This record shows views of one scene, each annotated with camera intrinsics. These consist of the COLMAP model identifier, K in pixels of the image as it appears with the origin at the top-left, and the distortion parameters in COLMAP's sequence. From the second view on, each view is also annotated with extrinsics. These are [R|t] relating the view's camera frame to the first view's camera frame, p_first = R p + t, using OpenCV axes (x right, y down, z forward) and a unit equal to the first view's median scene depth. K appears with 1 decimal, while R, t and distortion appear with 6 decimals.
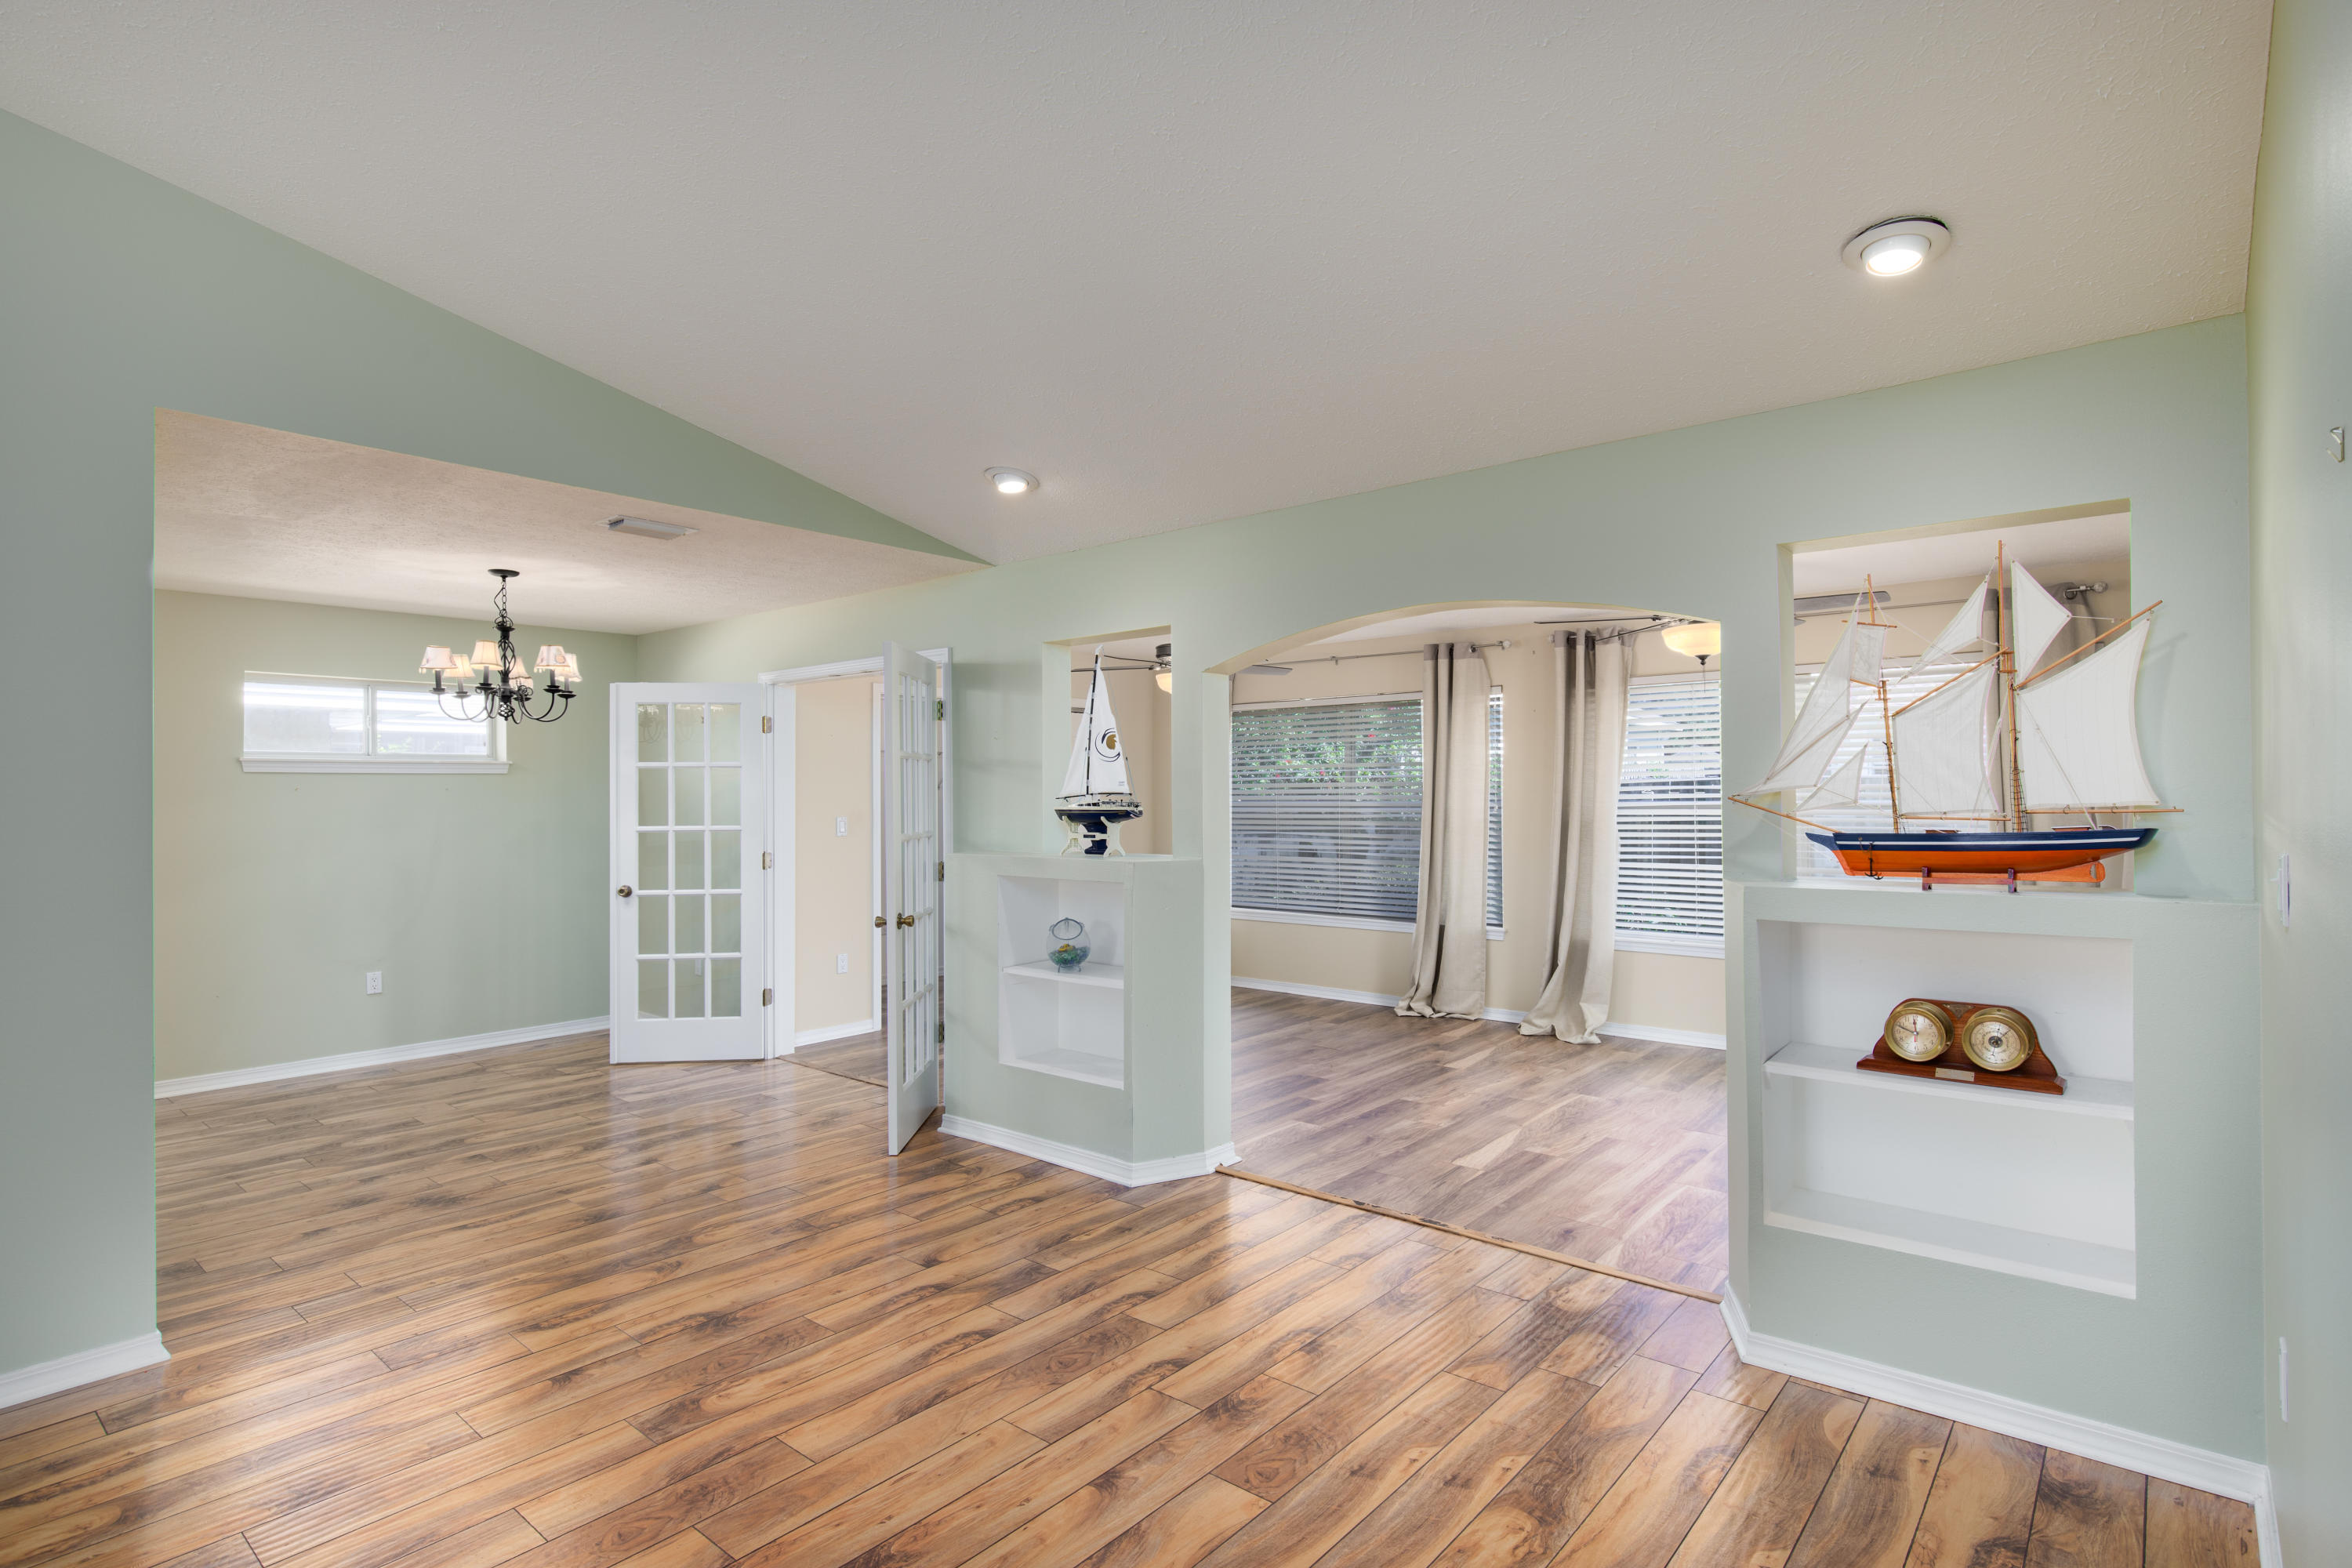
lens RADIAL K [[1158.1, 0, 1155.0], [0, 1158.1, 773.5], [0, 0, 1]] dist [-0.023614, 0.000320]
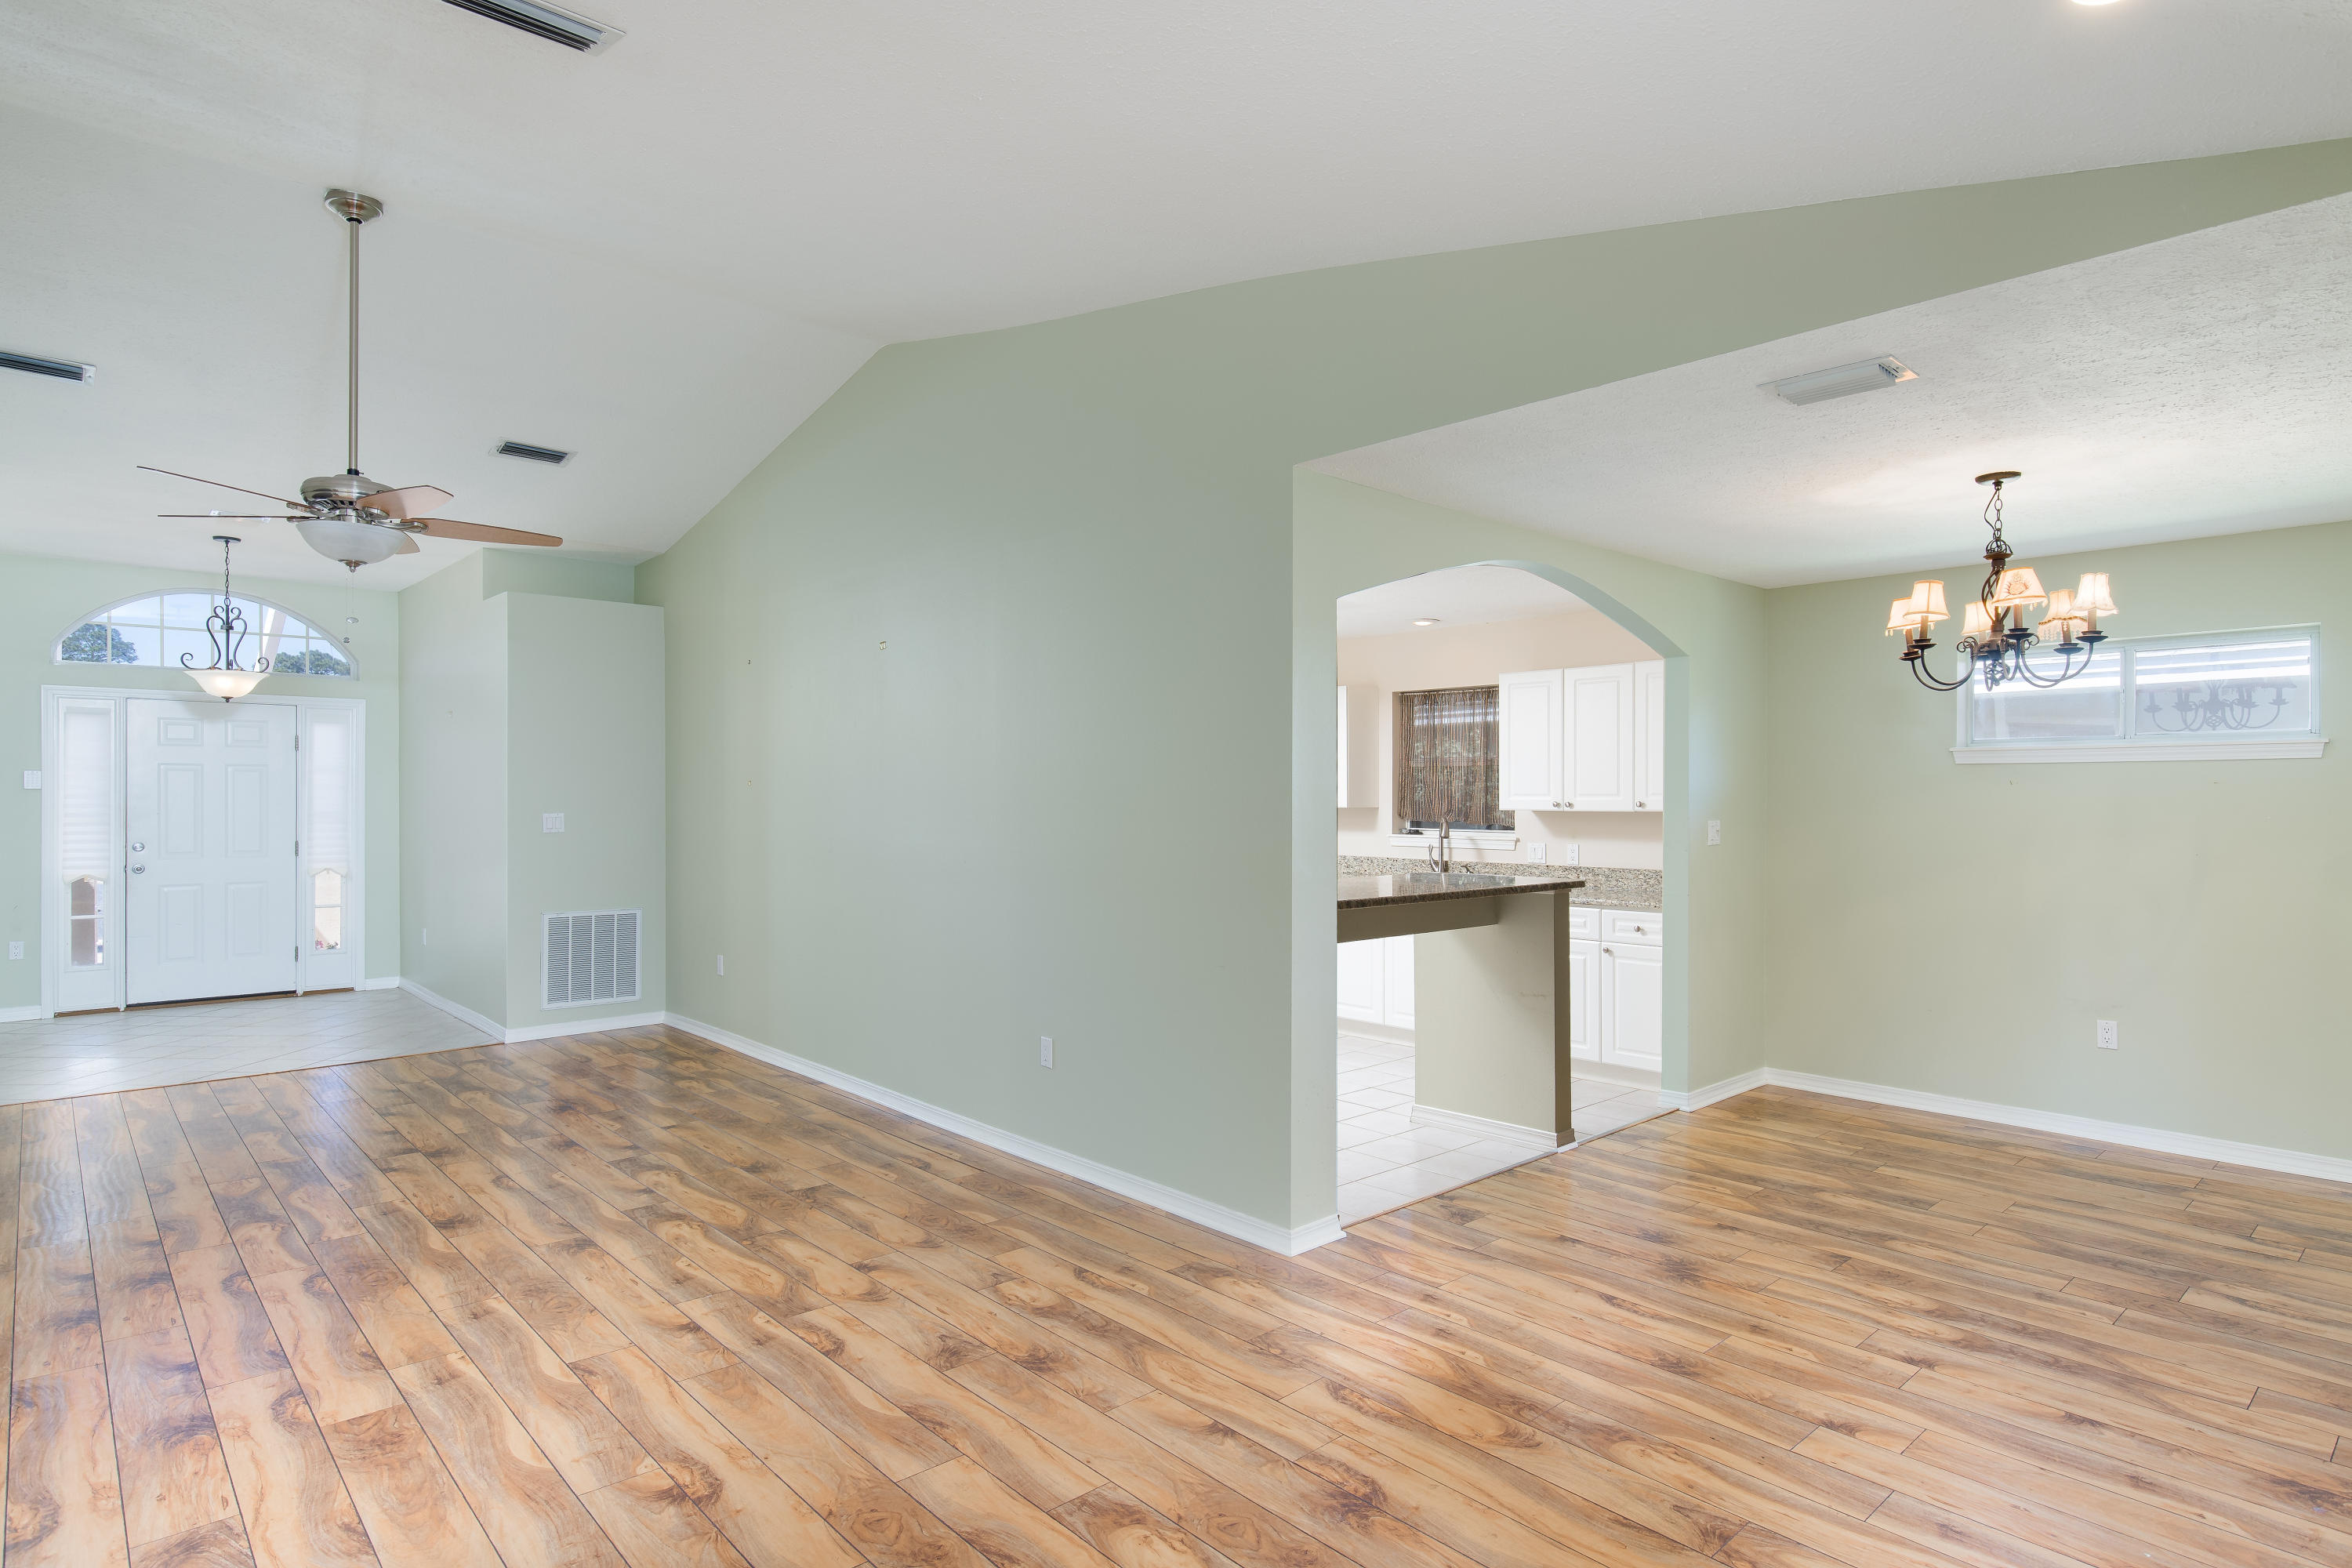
lens RADIAL K [[1249.5, 0, 1214.1], [0, 1249.5, 800.1], [0, 0, 1]] dist [0.002952, 0.003288]
pose [[-0.093882, 0.015520, -0.995462, 0.283843], [0.014339, 0.999796, 0.014235, 0.007516], [0.995480, -0.012938, -0.094085, 0.664633]]
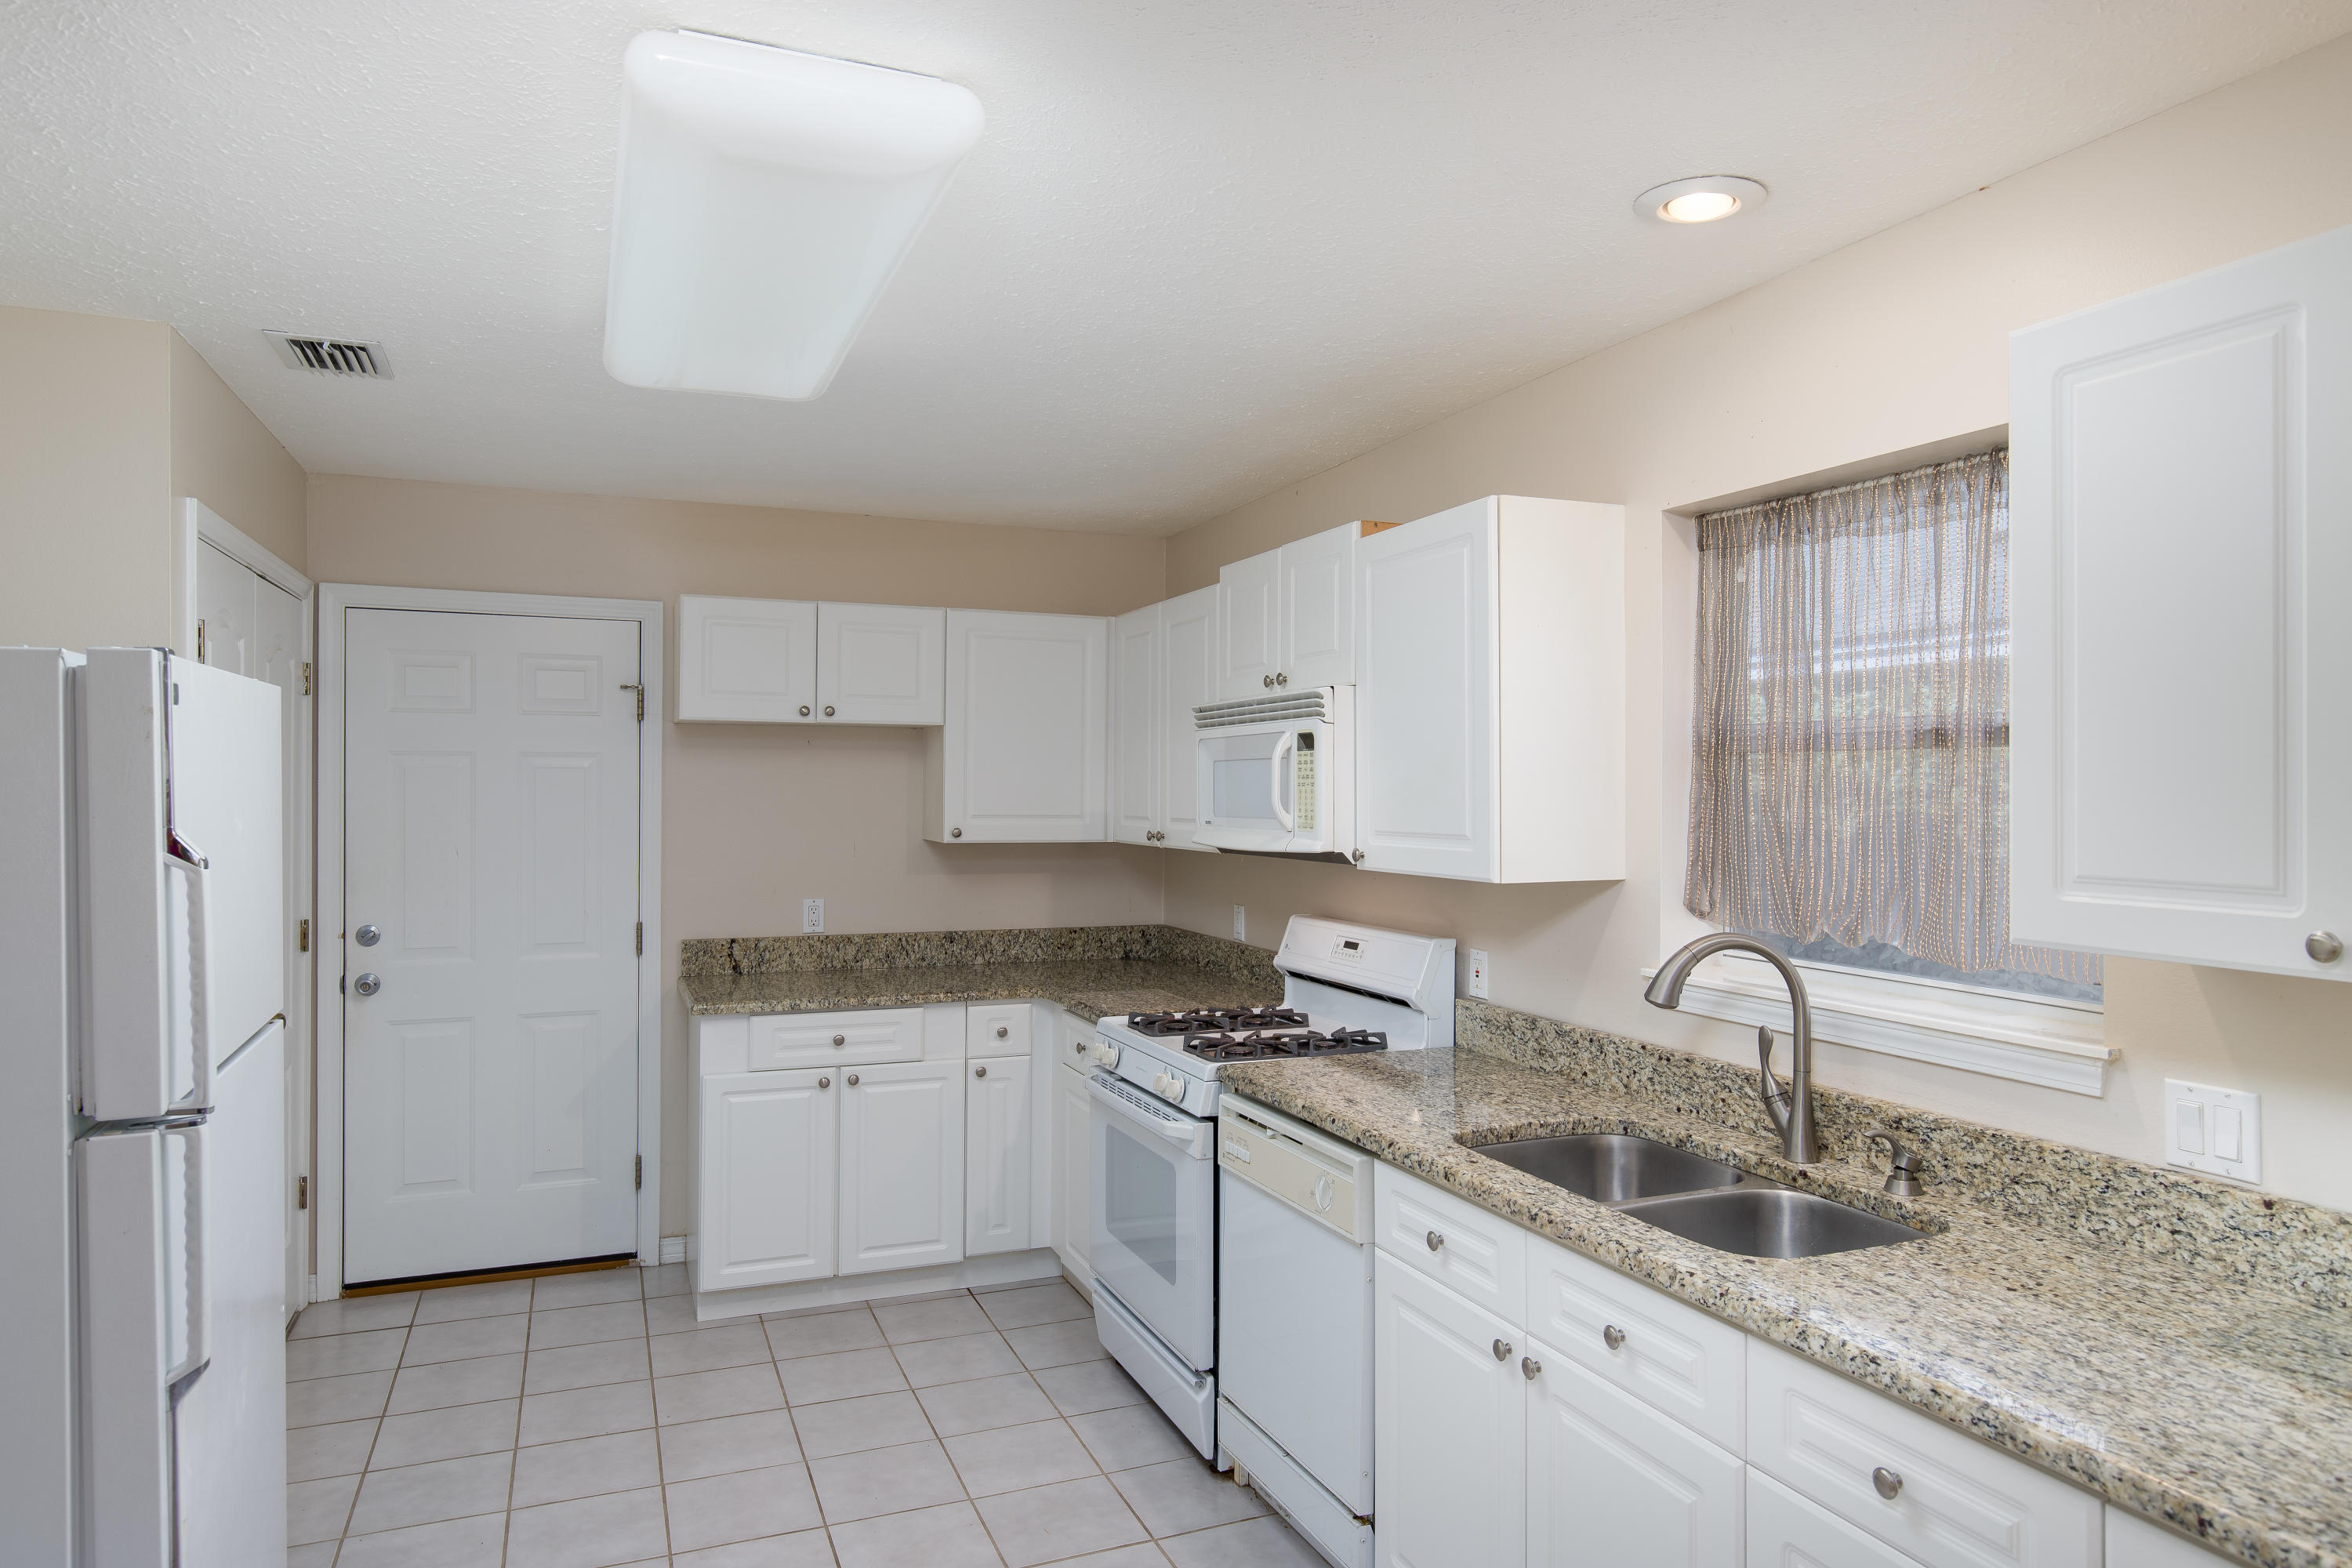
lens RADIAL K [[1445.2, 0, 1166.7], [0, 1445.2, 787.0], [0, 0, 1]] dist [-0.008670, 0.005084]
pose [[-0.445861, 0.008945, -0.895057, -0.848043], [0.010330, 0.999935, 0.004847, -0.000311], [0.895042, -0.007084, -0.445925, 0.841034]]
